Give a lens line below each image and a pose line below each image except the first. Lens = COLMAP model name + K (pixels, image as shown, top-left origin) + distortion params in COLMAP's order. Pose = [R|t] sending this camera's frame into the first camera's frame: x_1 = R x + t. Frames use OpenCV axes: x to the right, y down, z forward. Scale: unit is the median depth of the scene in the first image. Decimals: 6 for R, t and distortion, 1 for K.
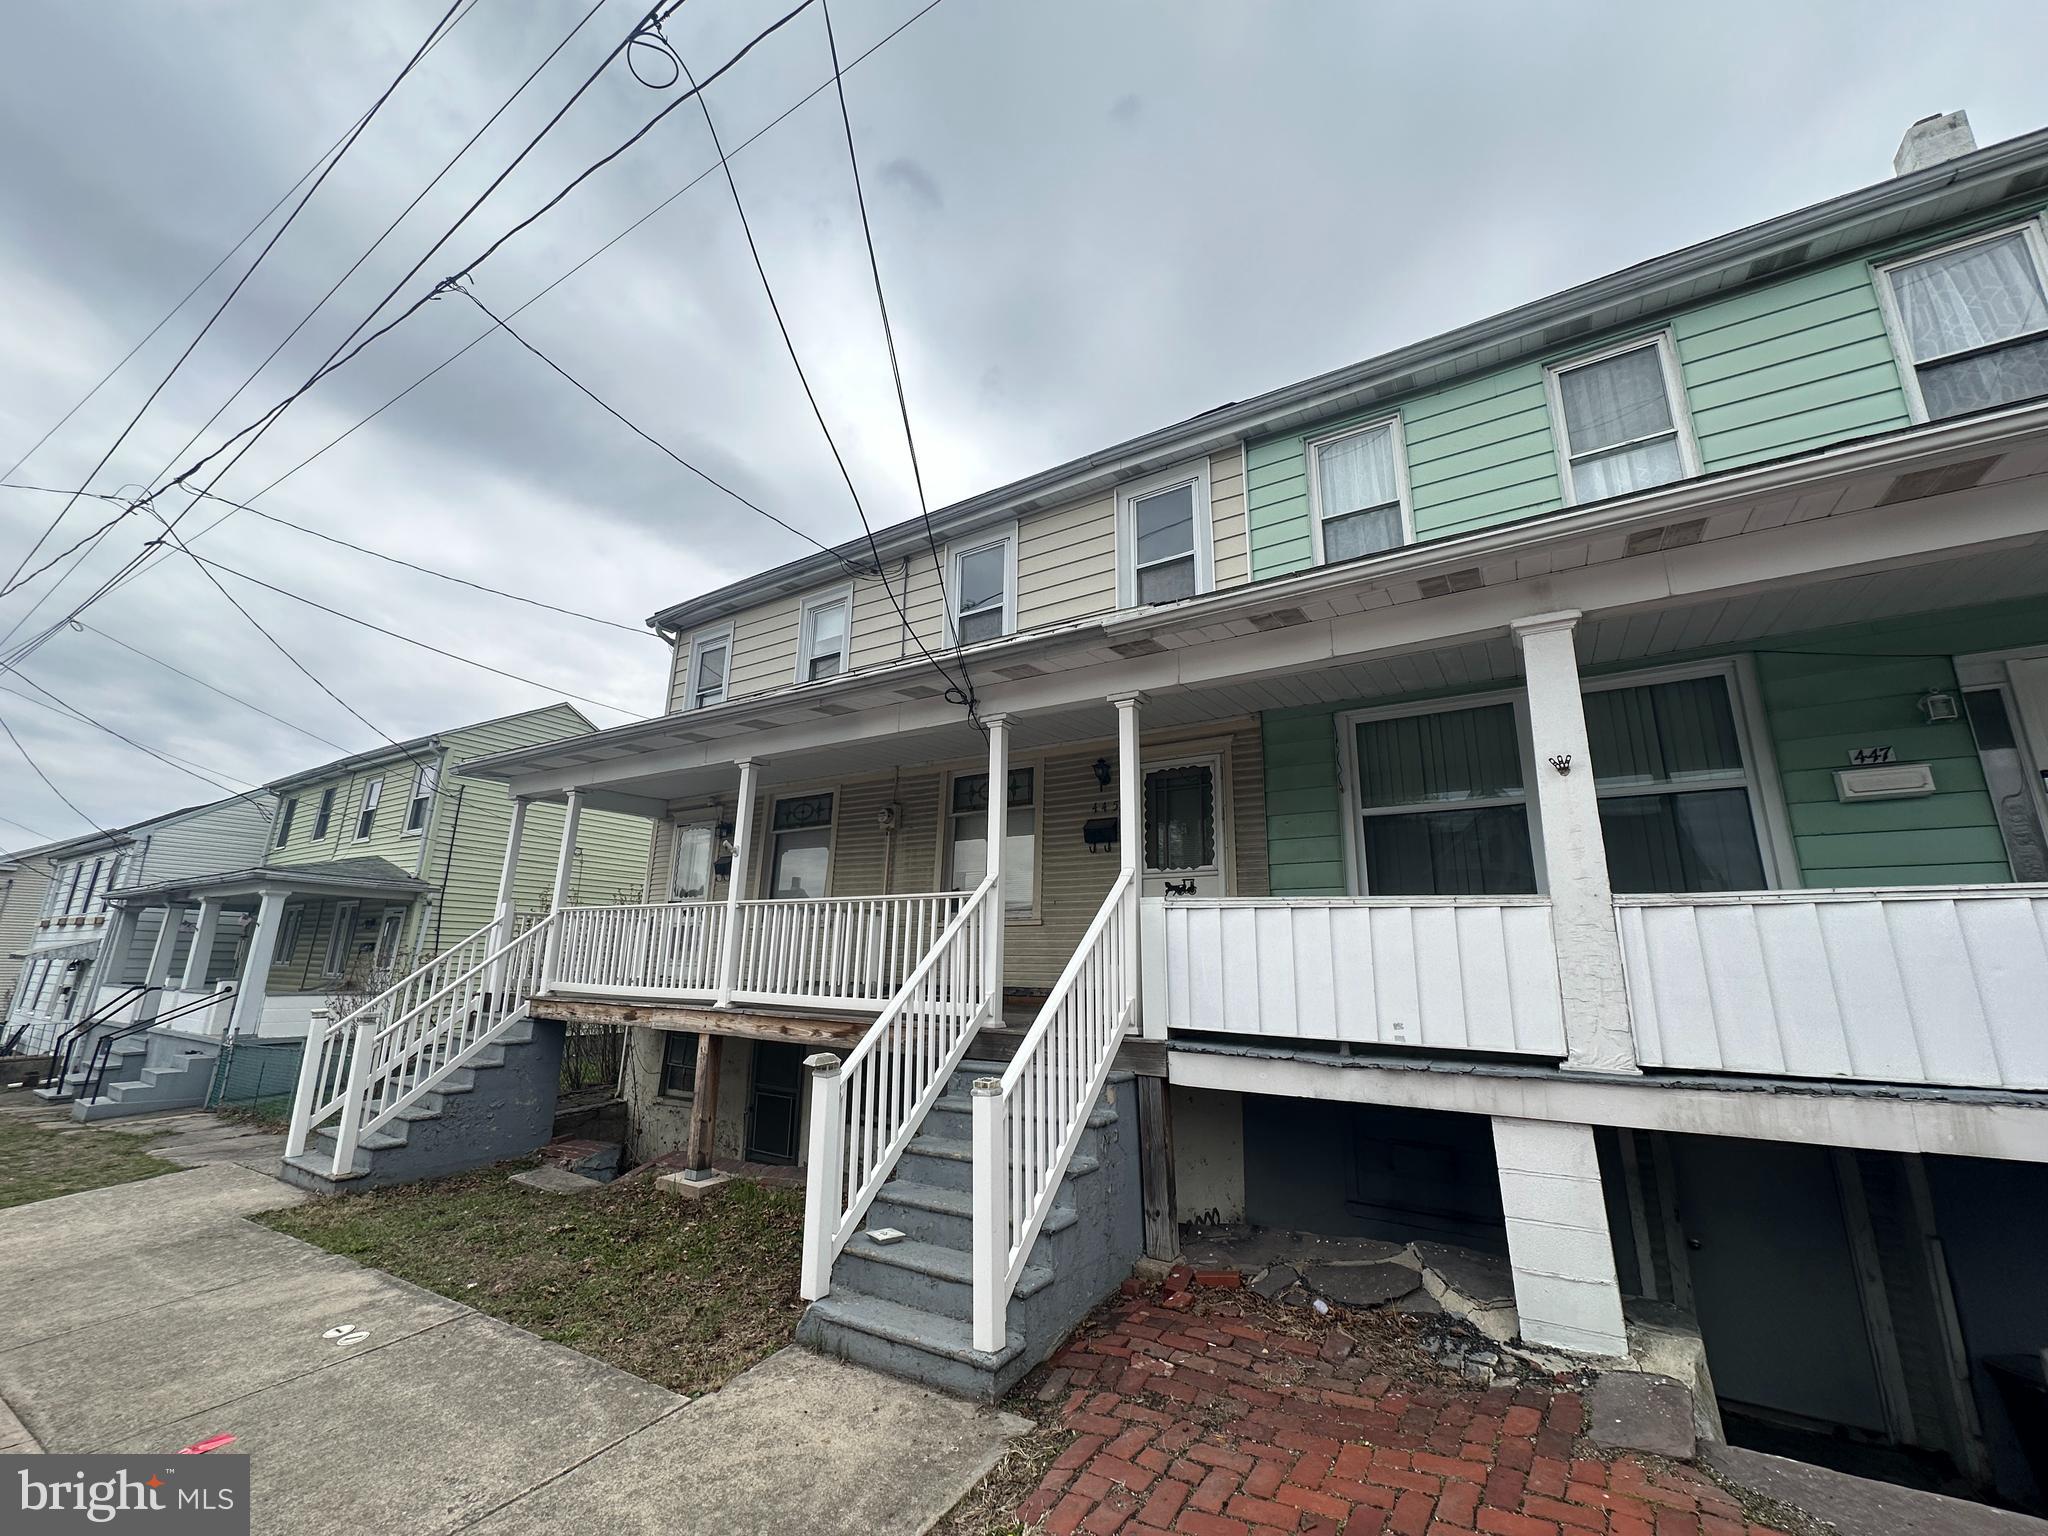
lens RADIAL K [[804.9, 0, 1006.8], [0, 804.9, 772.1], [0, 0, 1]] dist [-0.011625, 0.004092]
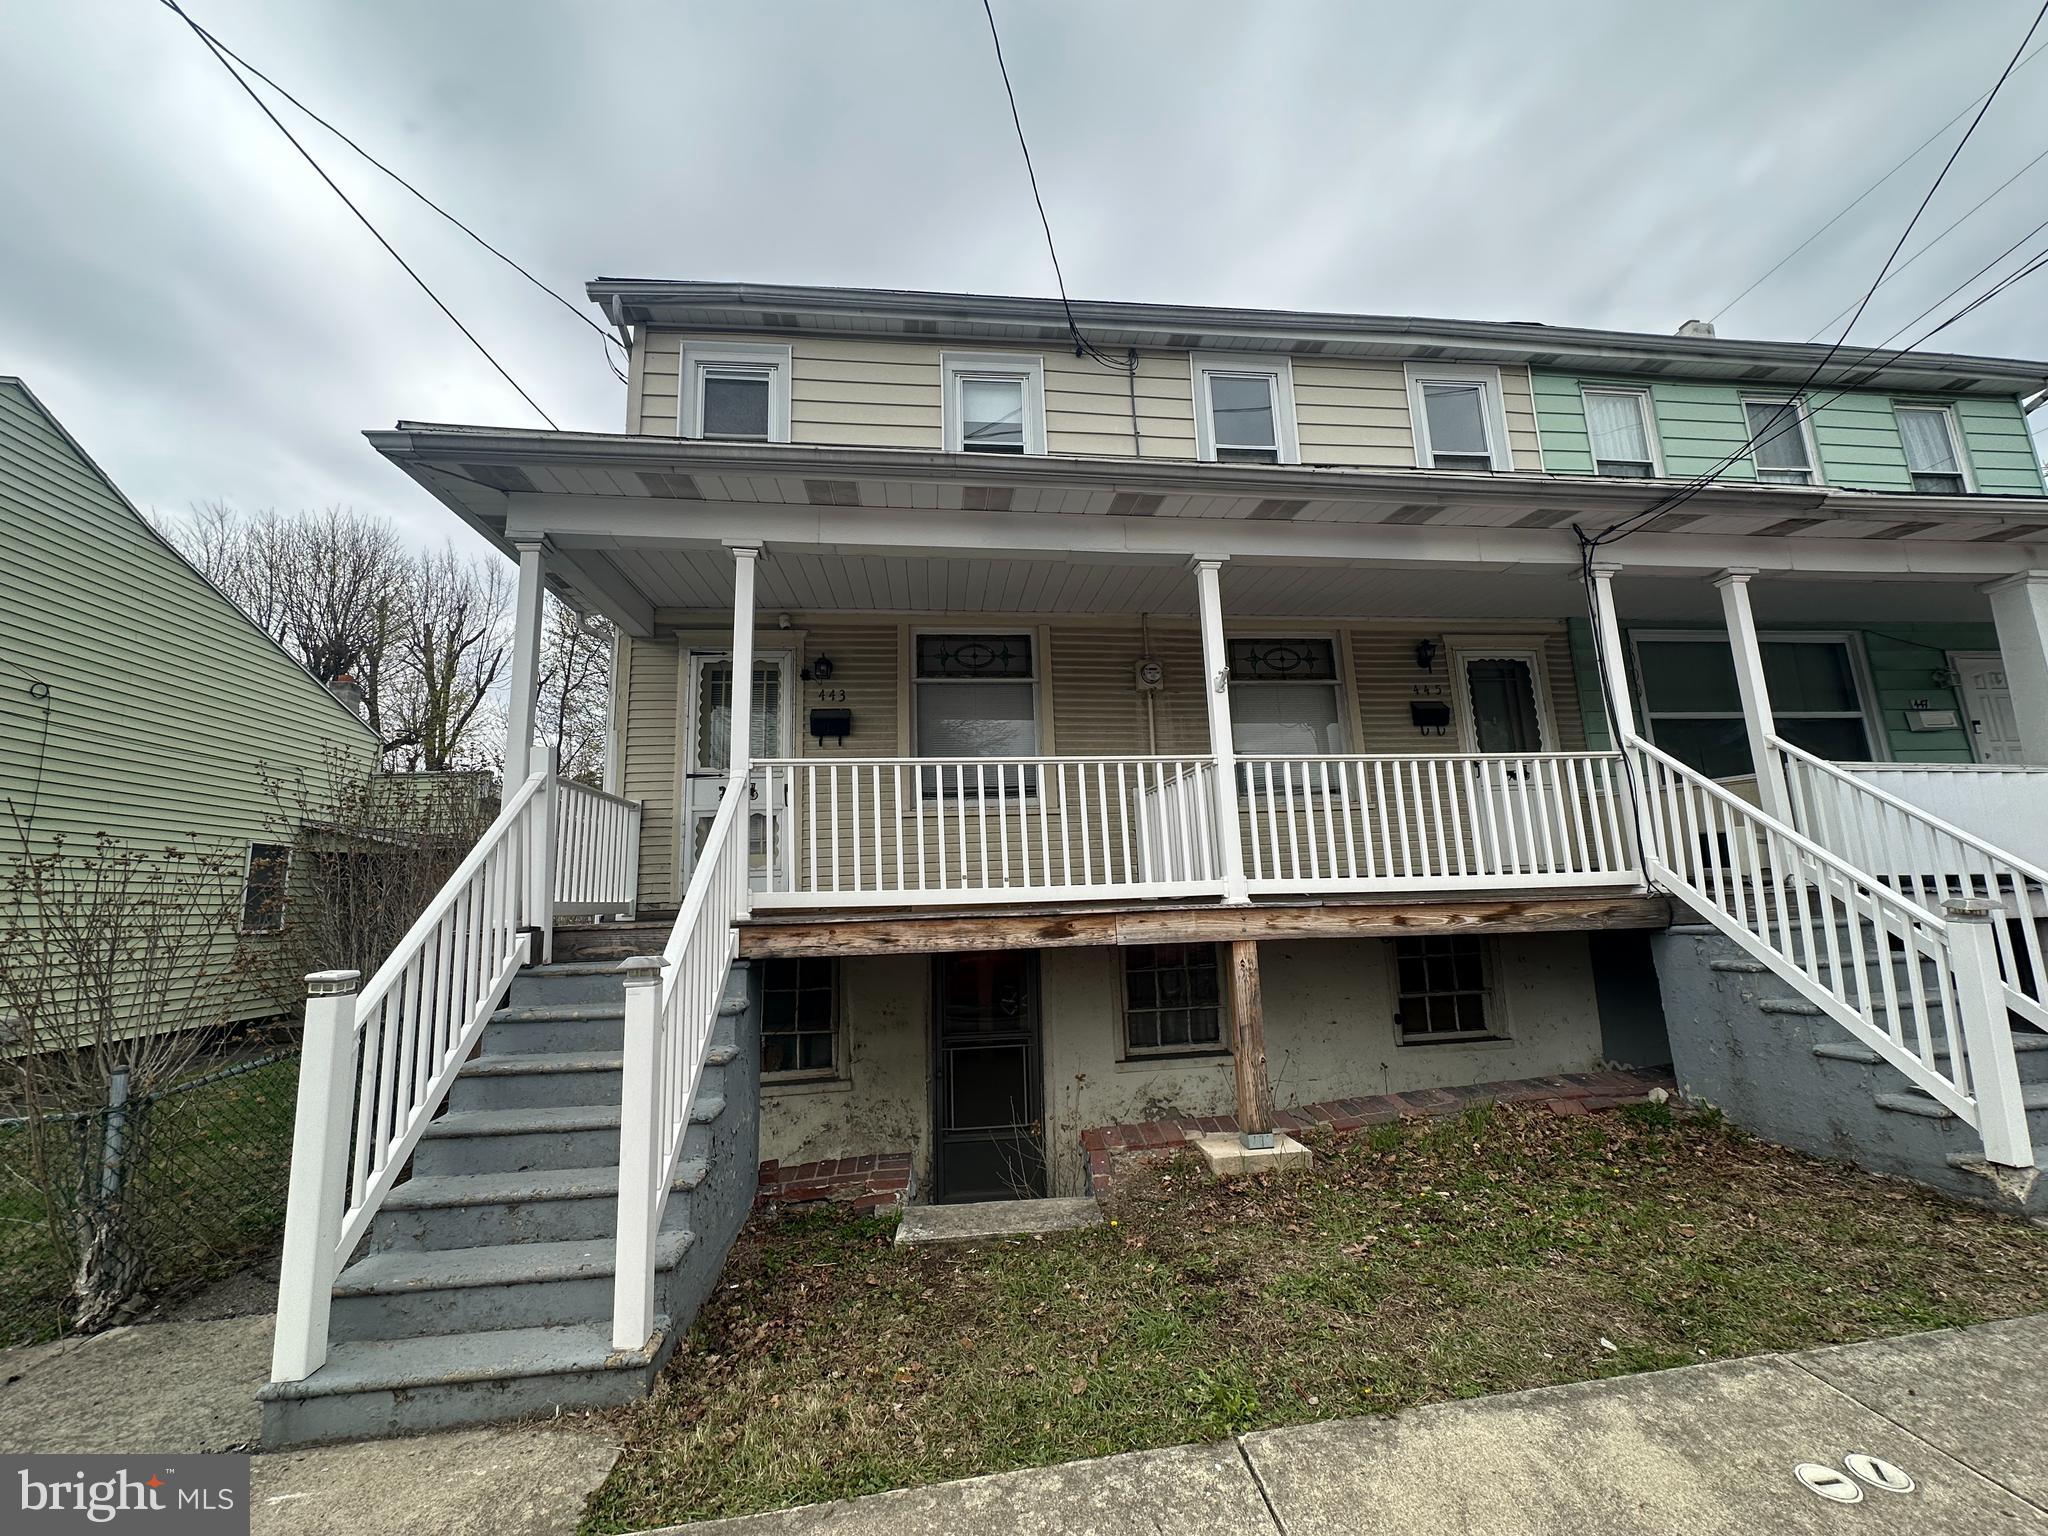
lens RADIAL K [[804.9, 0, 998.2], [0, 804.9, 780.7], [0, 0, 1]] dist [-0.011625, 0.004092]
pose [[0.778946, 0.051683, 0.624958, -0.954579], [-0.105981, 0.993112, 0.049967, 0.171558], [-0.618070, -0.105155, 0.779058, 0.587355]]
